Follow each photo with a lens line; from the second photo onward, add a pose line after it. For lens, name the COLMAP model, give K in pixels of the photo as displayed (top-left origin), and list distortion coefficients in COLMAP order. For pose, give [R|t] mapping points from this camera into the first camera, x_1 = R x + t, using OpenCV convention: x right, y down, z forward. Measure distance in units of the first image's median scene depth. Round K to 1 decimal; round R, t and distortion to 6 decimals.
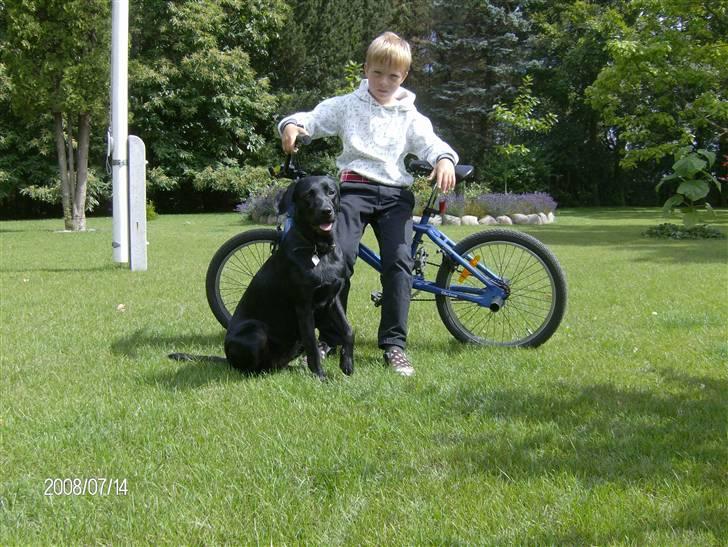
lens RADIAL K [[797.9, 0, 364.0], [0, 797.9, 273.5], [0, 0, 1]] dist [-0.170020, 0.041730]
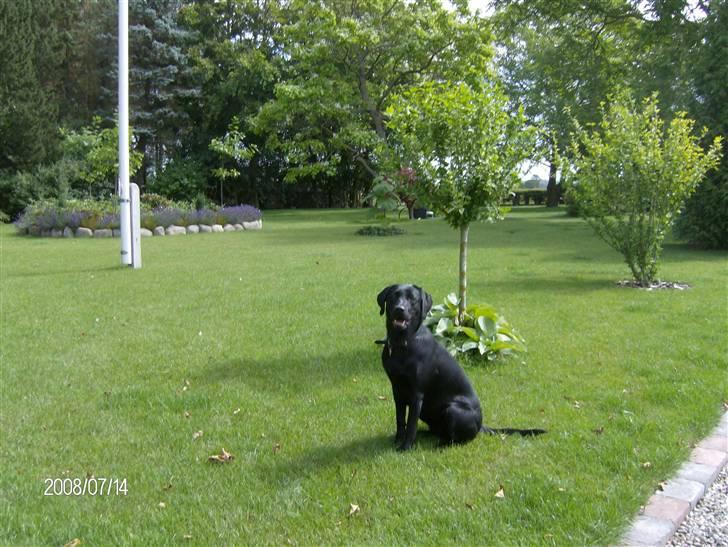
lens RADIAL K [[797.9, 0, 364.0], [0, 797.9, 273.5], [0, 0, 1]] dist [-0.170020, 0.041730]
pose [[0.862612, -0.058331, 0.502491, -0.239146], [0.059150, 0.998146, 0.014327, 0.003978], [-0.502395, 0.017364, 0.864464, -0.208630]]
